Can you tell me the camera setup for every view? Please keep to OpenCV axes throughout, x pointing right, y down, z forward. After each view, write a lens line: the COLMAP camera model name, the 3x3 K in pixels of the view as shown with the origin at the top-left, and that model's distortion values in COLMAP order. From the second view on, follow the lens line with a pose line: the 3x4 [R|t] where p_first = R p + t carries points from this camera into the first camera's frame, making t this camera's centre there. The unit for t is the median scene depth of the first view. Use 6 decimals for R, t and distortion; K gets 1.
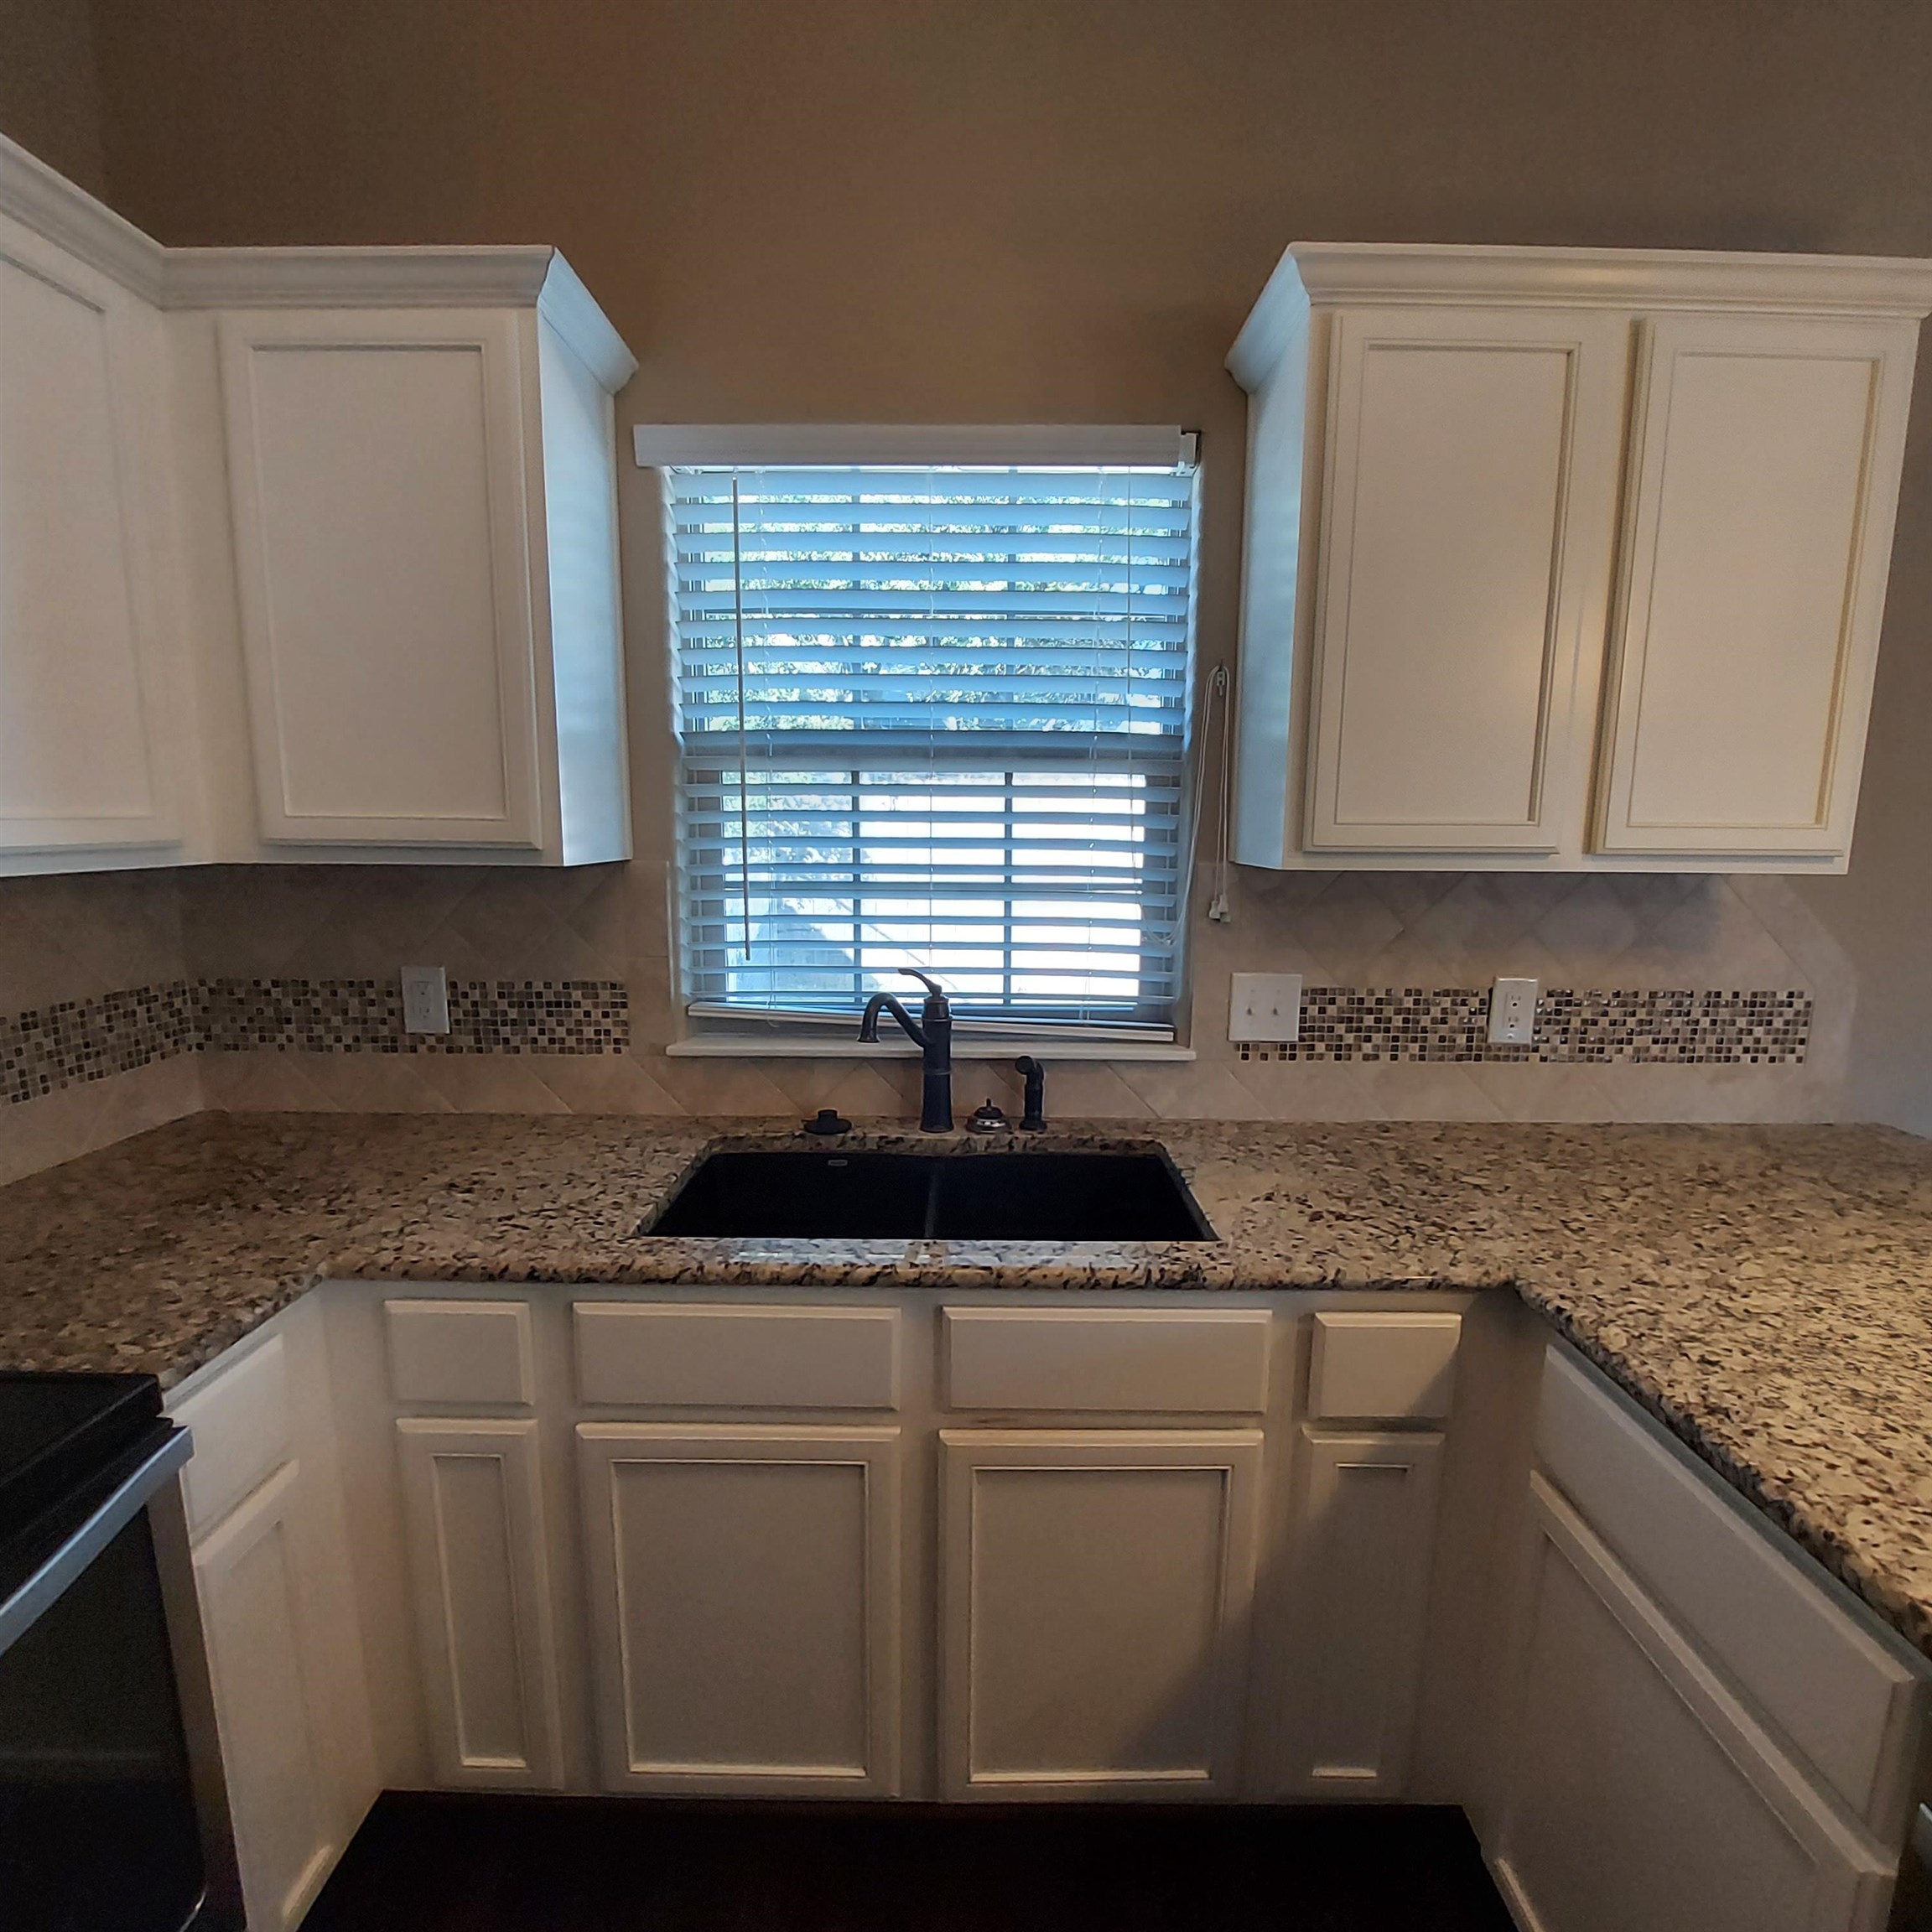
lens RADIAL K [[1032.3, 0, 964.3], [0, 1032.3, 986.7], [0, 0, 1]] dist [-0.016704, -0.001947]
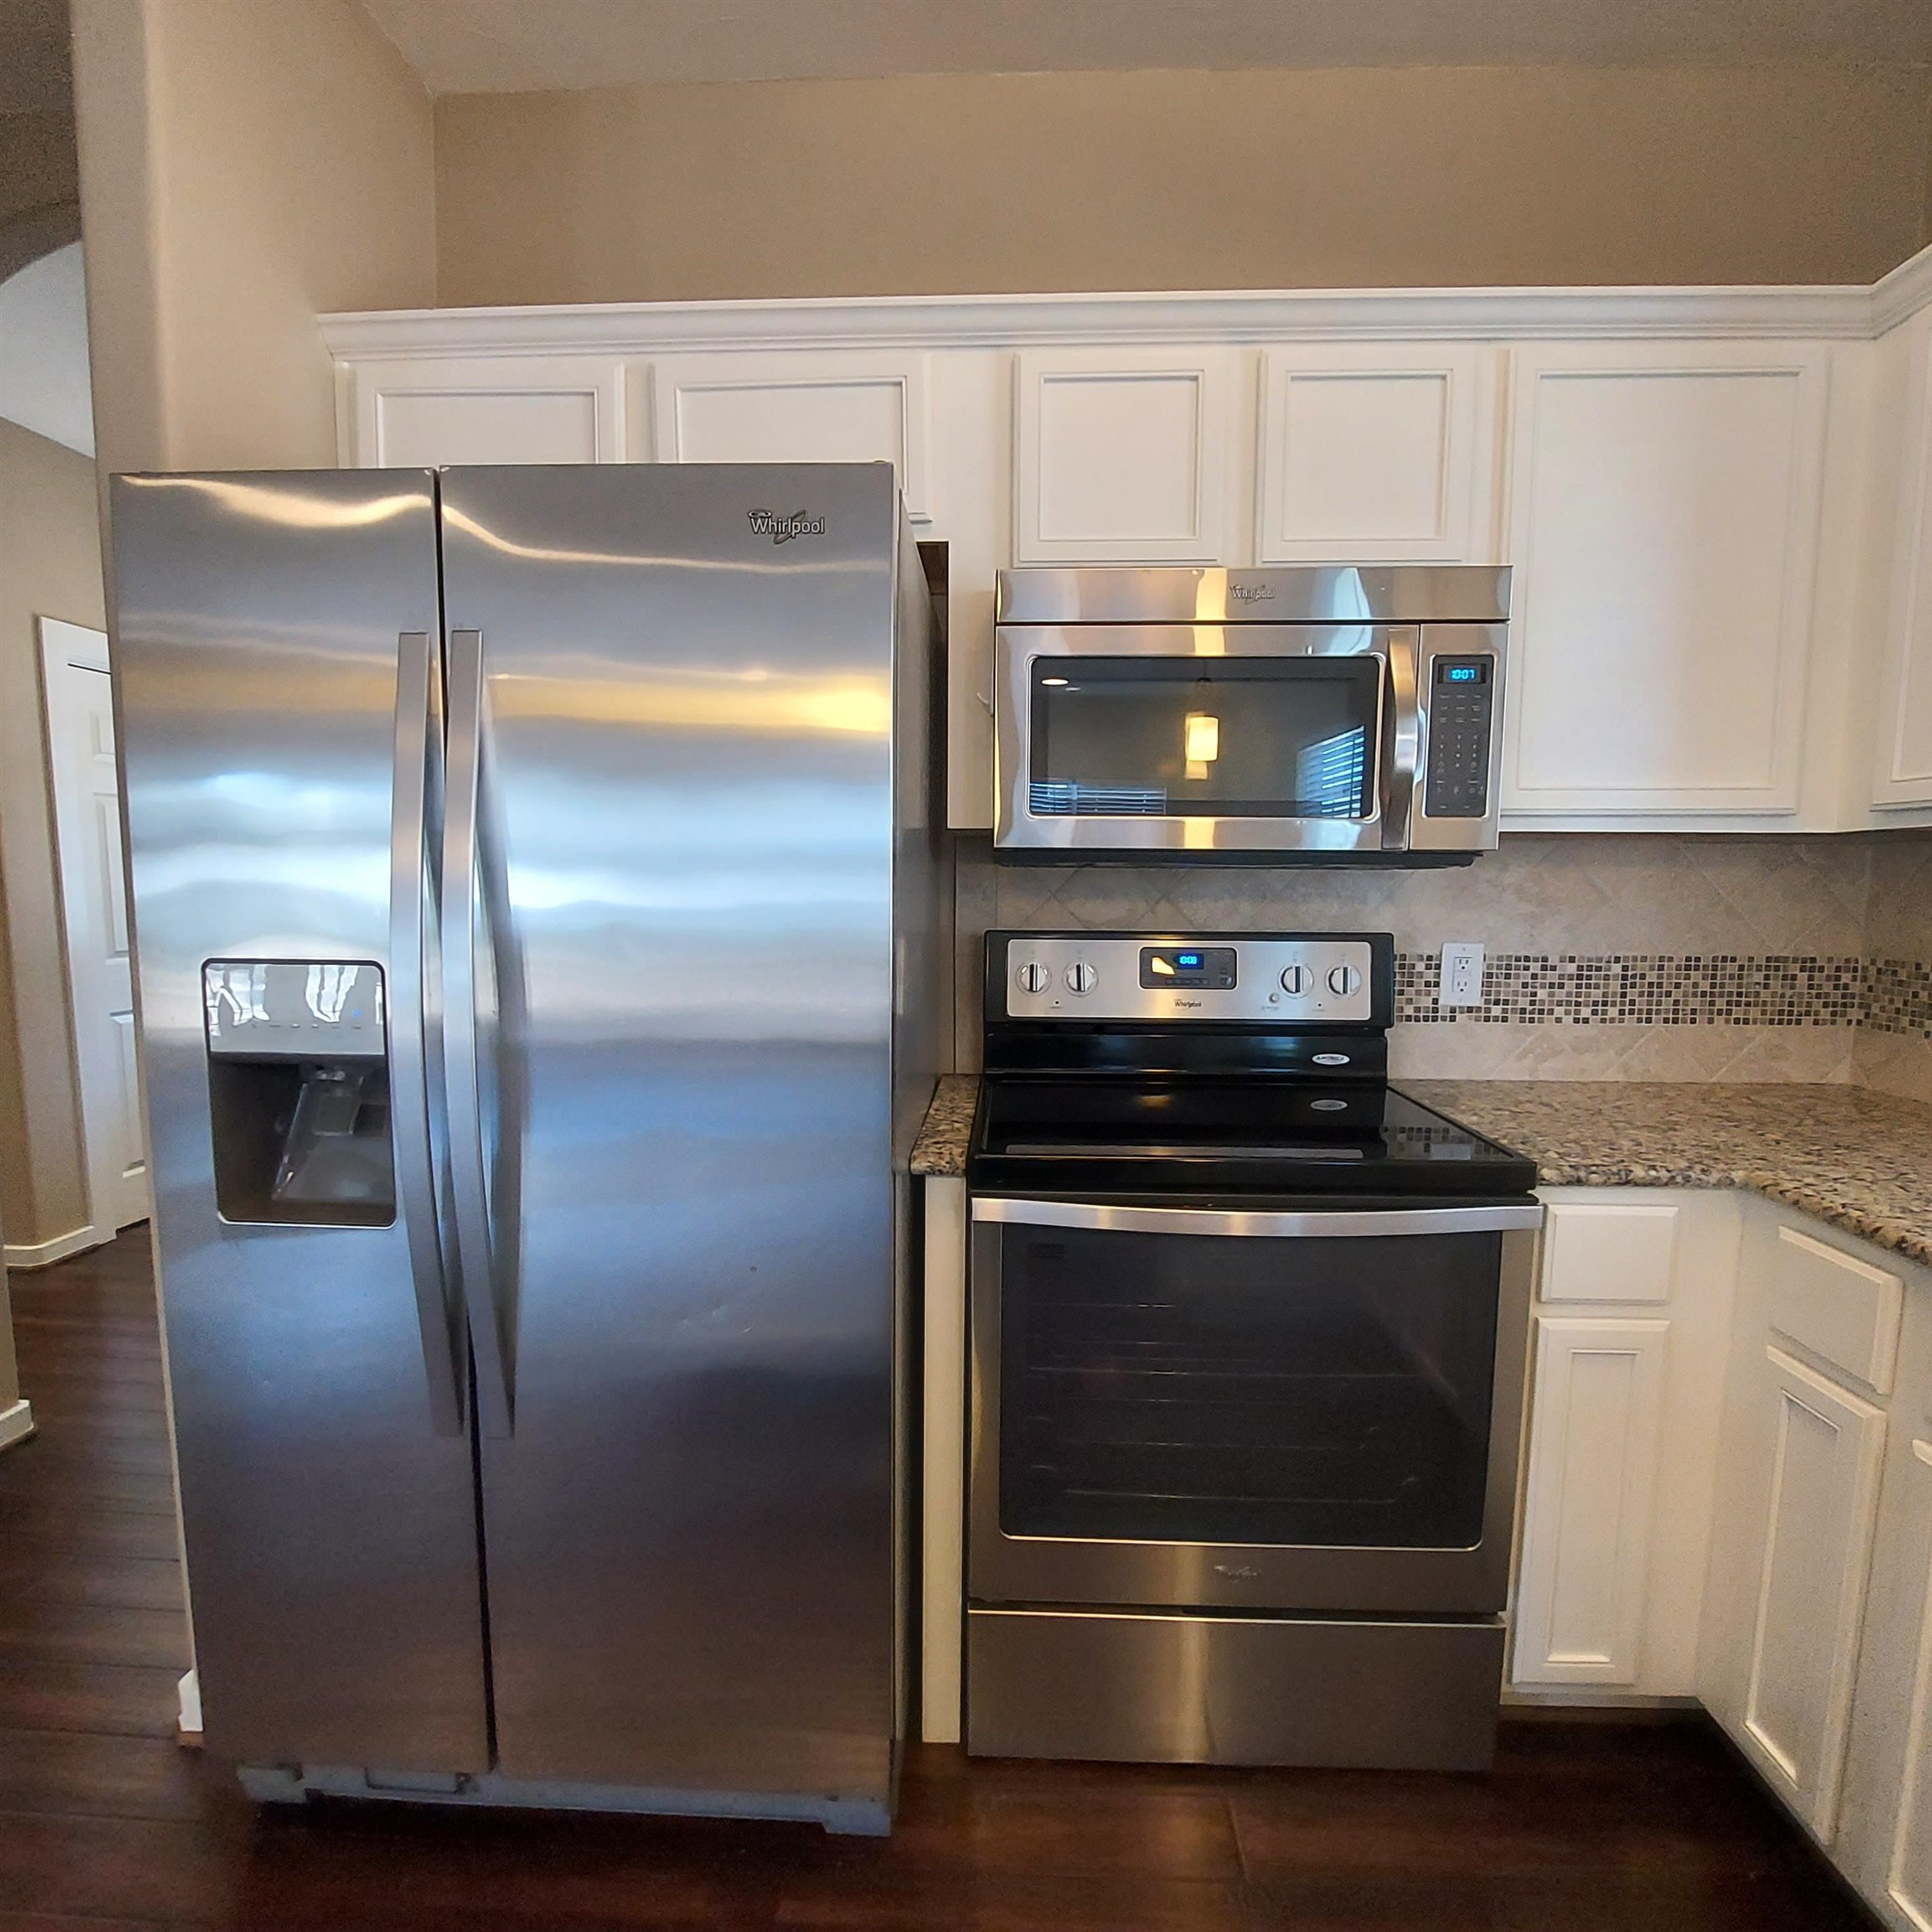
lens RADIAL K [[1032.3, 0, 960.6], [0, 1032.3, 968.0], [0, 0, 1]] dist [-0.016704, -0.001947]
pose [[-0.034179, 0.080952, -0.996132, 0.350644], [-0.166844, 0.982265, 0.085550, 0.075837], [0.985391, 0.169122, -0.020066, 0.121140]]
